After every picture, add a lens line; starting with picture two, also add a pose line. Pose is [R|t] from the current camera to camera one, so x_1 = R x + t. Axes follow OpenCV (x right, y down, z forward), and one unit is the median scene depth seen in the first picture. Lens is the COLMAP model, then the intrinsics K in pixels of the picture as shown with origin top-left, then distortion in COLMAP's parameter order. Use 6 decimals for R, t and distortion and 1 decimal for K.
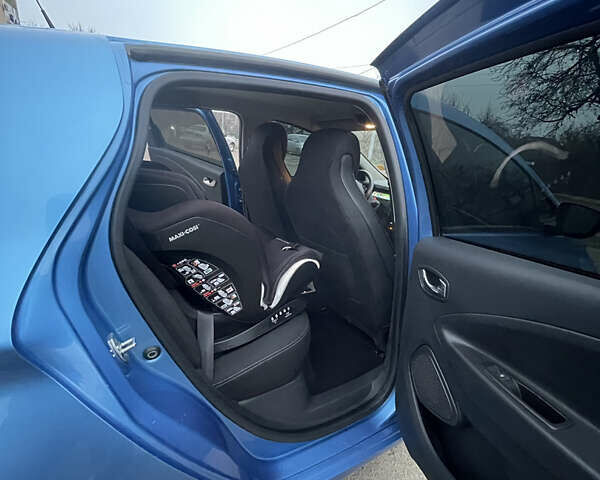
lens RADIAL K [[321.5, 0, 299.8], [0, 321.5, 239.5], [0, 0, 1]] dist [0.000247, -0.001086]
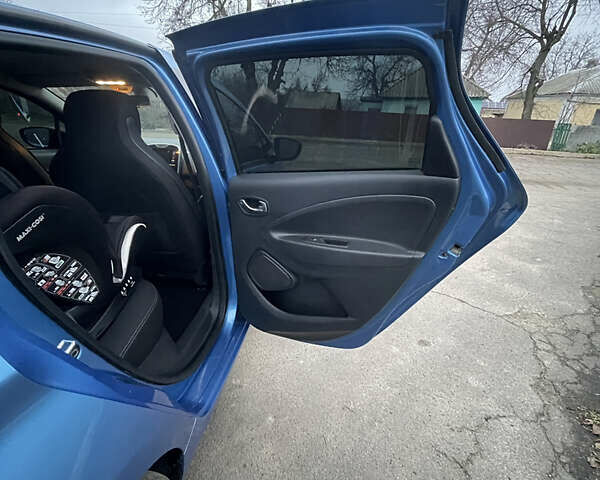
lens RADIAL K [[321.5, 0, 300.4], [0, 321.5, 240.4], [0, 0, 1]] dist [0.000247, -0.001086]
pose [[0.634488, -0.347082, 0.690622, -0.435486], [0.243925, 0.937763, 0.247187, -0.021262], [-0.733434, 0.011623, 0.679661, -0.106509]]
